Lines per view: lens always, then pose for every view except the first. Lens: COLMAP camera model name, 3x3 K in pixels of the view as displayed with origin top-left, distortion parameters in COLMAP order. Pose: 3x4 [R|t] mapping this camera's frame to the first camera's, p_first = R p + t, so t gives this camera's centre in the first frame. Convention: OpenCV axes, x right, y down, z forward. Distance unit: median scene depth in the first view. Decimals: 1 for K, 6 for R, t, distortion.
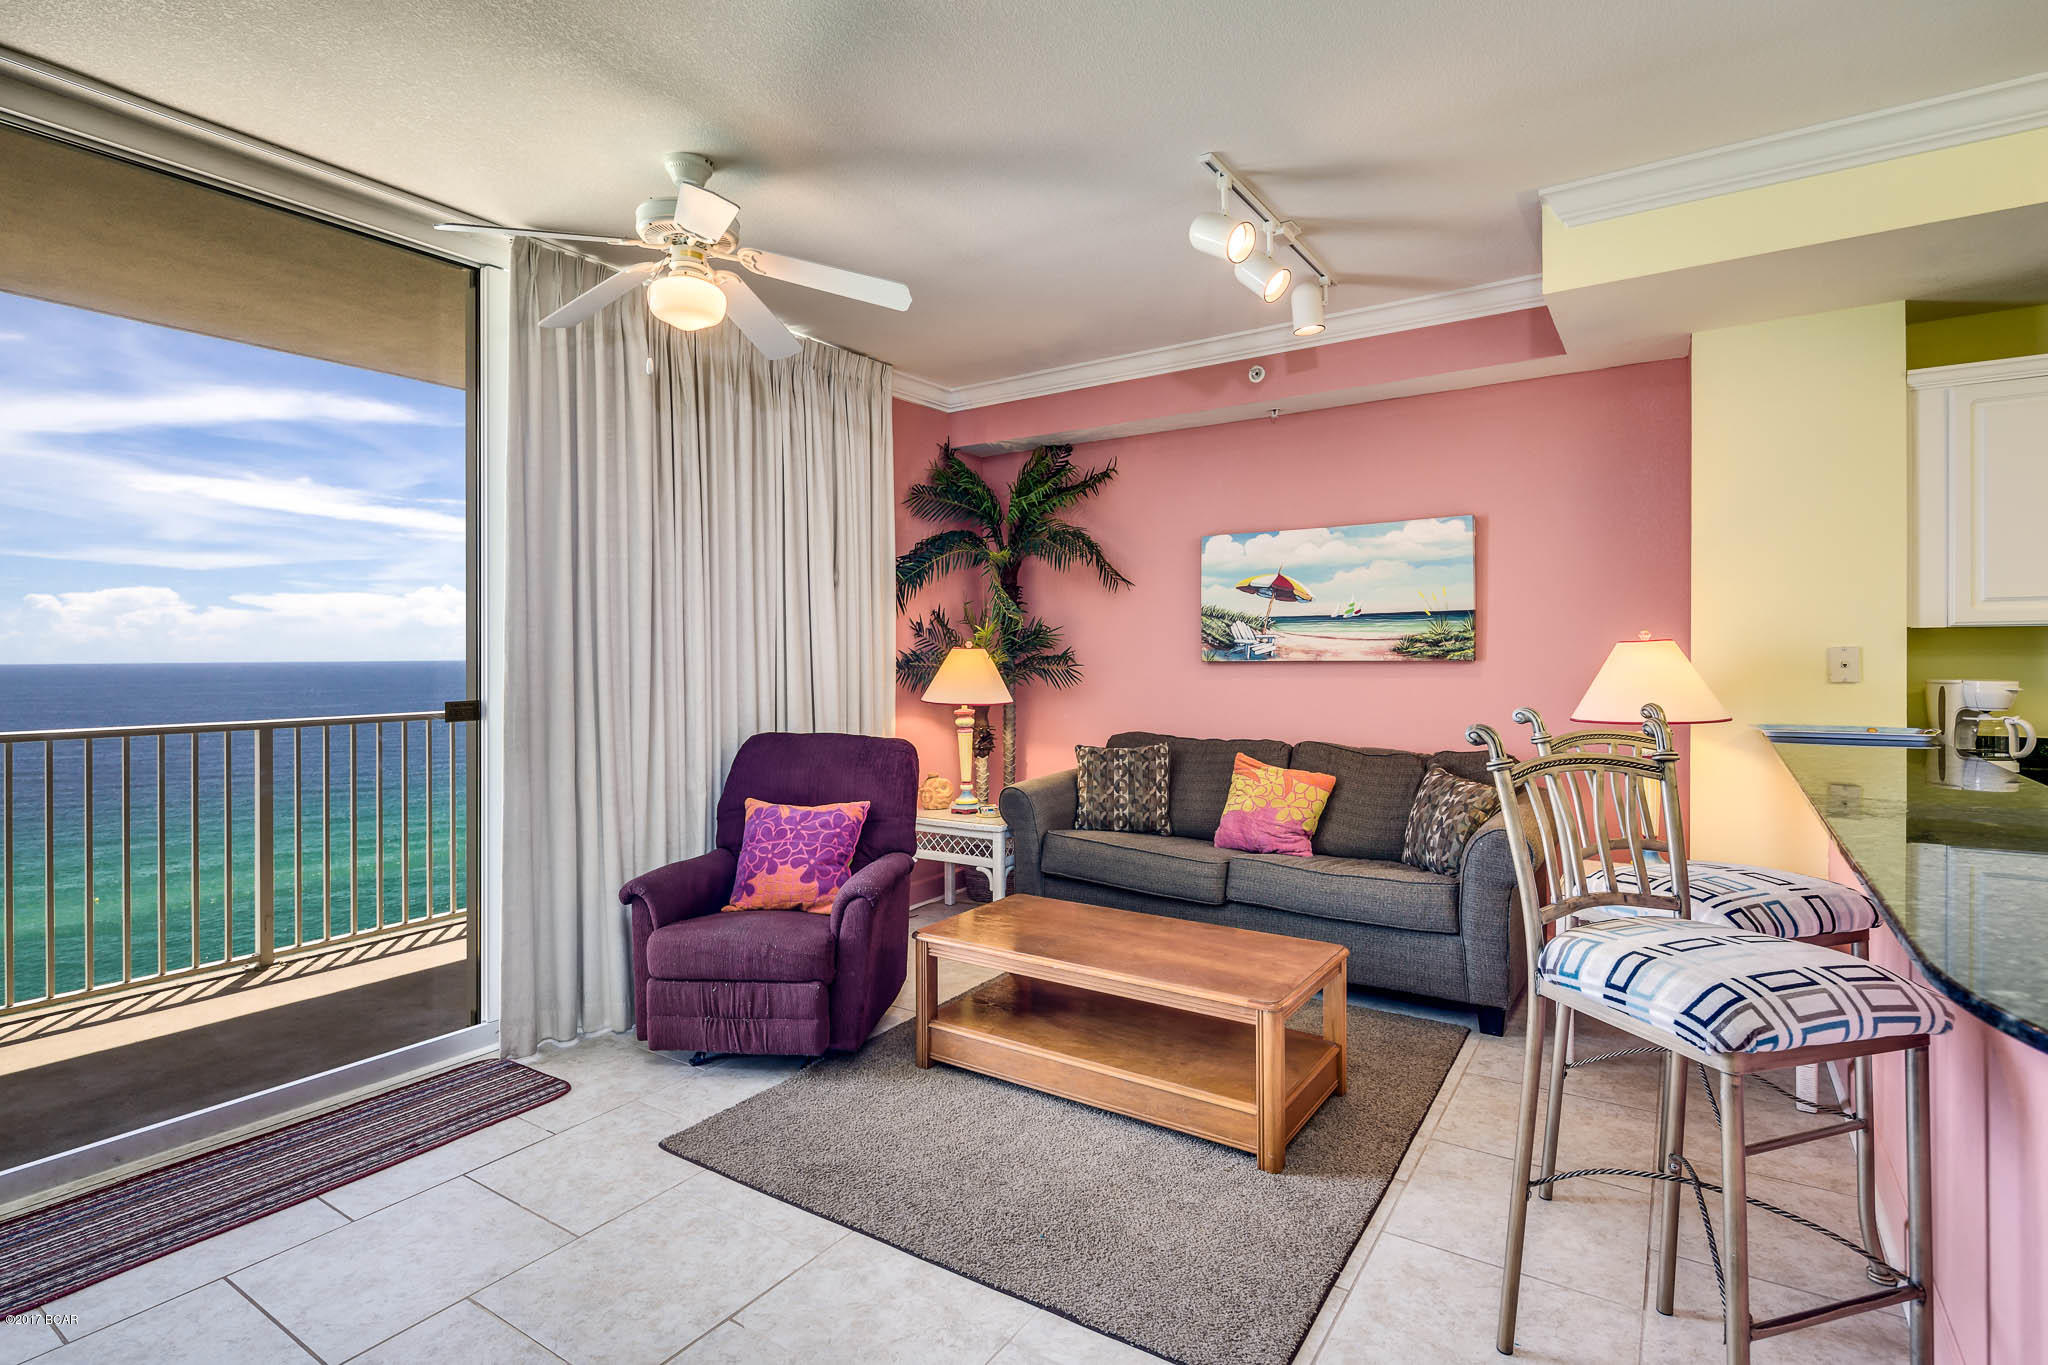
lens RADIAL K [[991.5, 0, 1027.4], [0, 991.5, 645.8], [0, 0, 1]] dist [-0.000785, 0.000125]
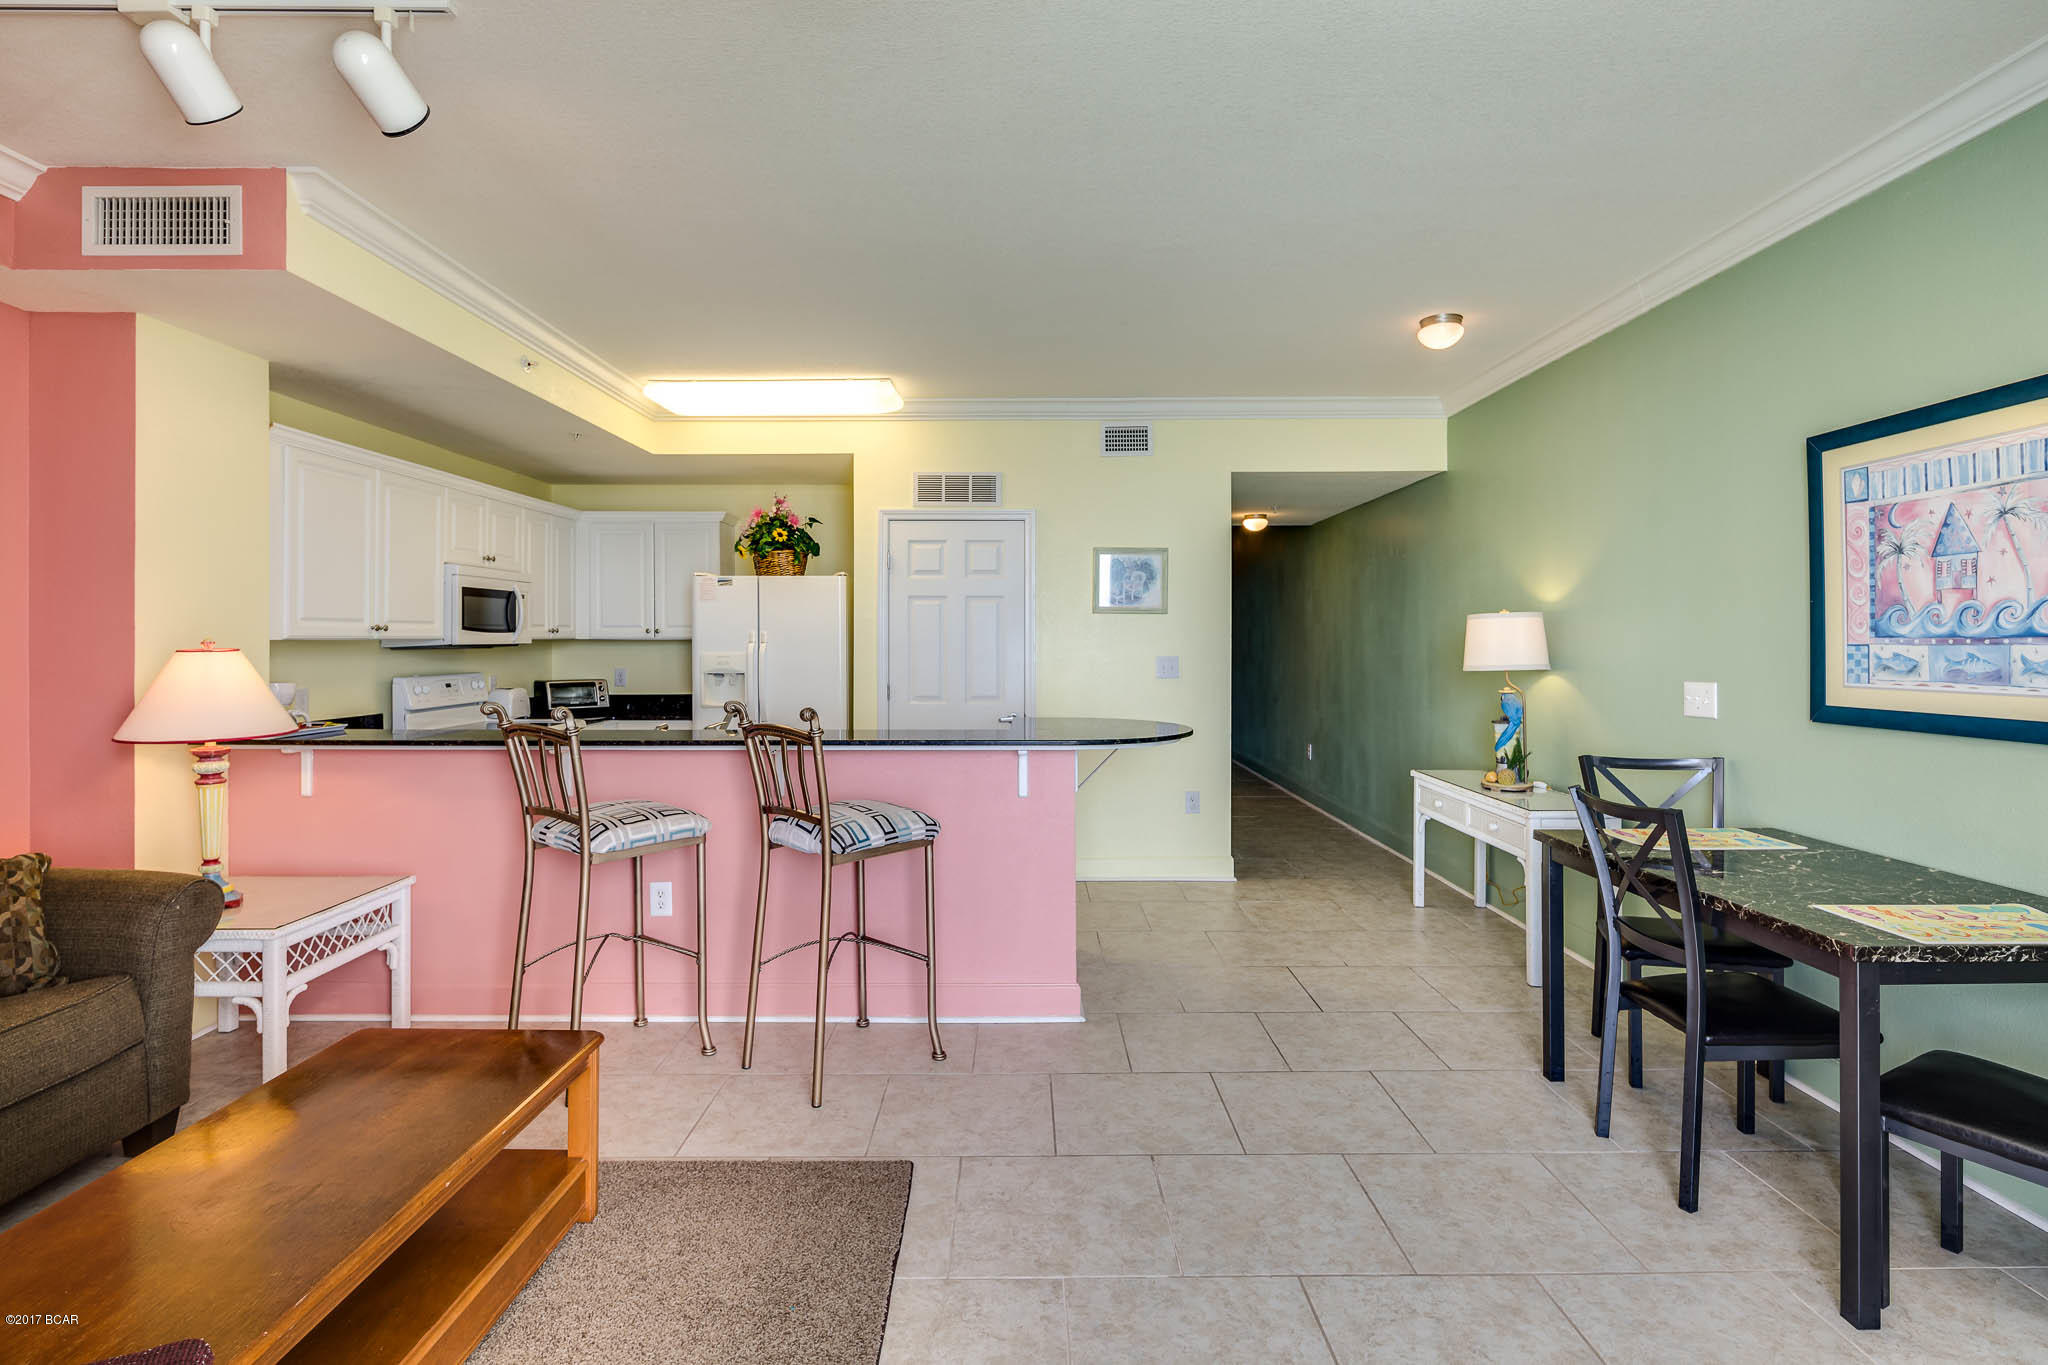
lens RADIAL K [[991.5, 0, 1027.4], [0, 991.5, 645.8], [0, 0, 1]] dist [-0.000785, 0.000125]
pose [[-0.551771, 0.003256, 0.833990, -0.446593], [-0.002059, 0.999984, -0.005267, -0.005537], [-0.833993, -0.004624, -0.551755, 0.676488]]
